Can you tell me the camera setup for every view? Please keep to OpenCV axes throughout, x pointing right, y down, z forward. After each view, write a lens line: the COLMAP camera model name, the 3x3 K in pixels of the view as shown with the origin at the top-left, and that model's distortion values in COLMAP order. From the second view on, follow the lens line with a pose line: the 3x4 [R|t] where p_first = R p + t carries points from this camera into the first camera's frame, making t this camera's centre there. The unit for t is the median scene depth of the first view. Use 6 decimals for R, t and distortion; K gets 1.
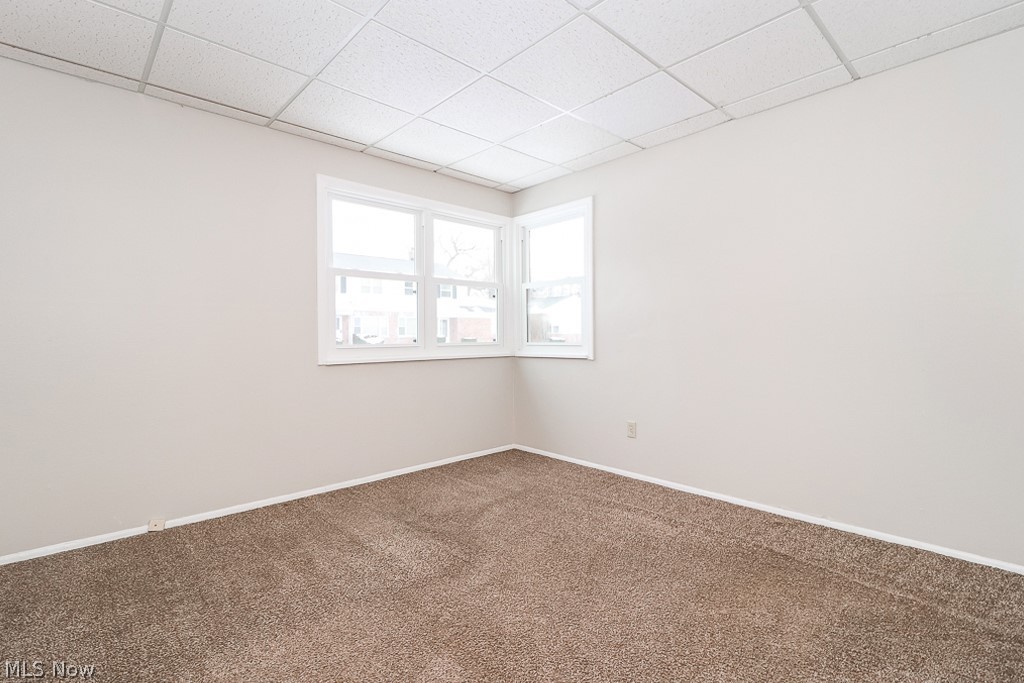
lens RADIAL K [[482.5, 0, 512.8], [0, 482.5, 331.6], [0, 0, 1]] dist [0.000481, -0.000675]
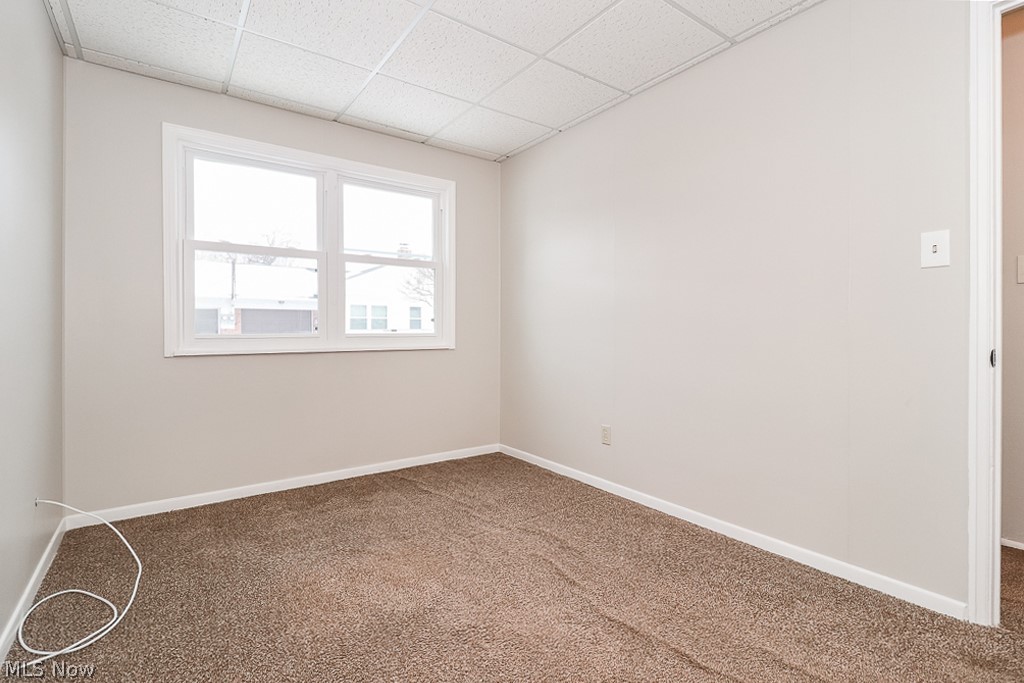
lens RADIAL K [[482.5, 0, 512.8], [0, 482.5, 331.6], [0, 0, 1]] dist [0.000481, -0.000675]
pose [[0.992087, 0.013823, -0.124786, 0.238189], [-0.011161, 0.999696, 0.022001, 0.000807], [0.125053, -0.020434, 0.991940, 0.214595]]
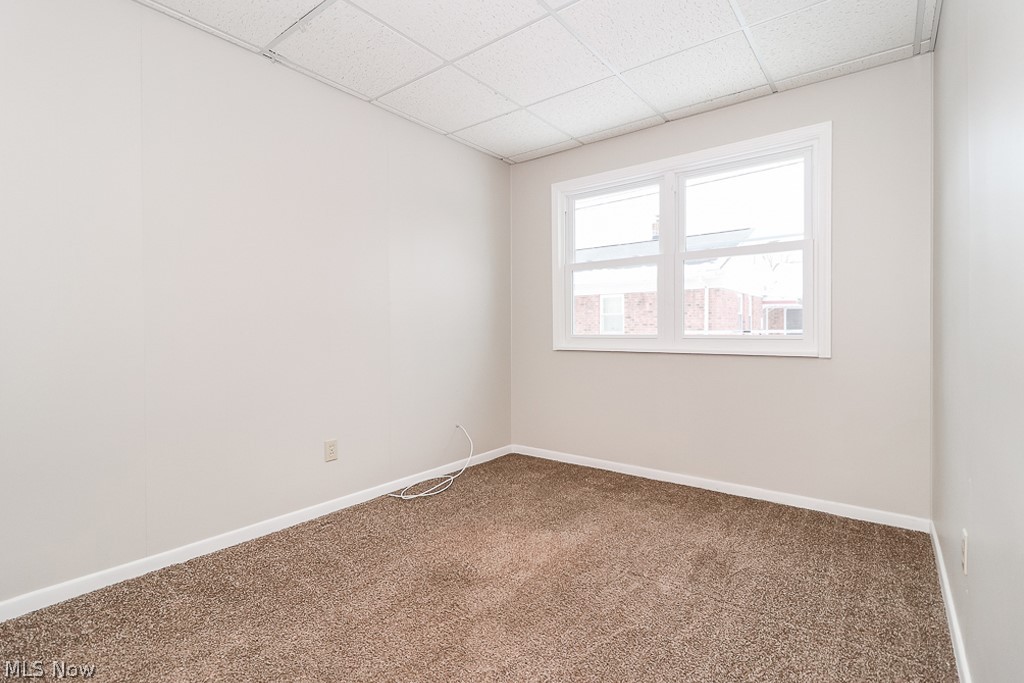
lens RADIAL K [[482.5, 0, 512.8], [0, 482.5, 331.6], [0, 0, 1]] dist [0.000481, -0.000675]
pose [[0.149817, 0.017152, -0.988565, 0.609261], [0.018731, 0.999621, 0.020183, -0.001273], [0.988536, -0.021540, 0.149439, 0.611287]]
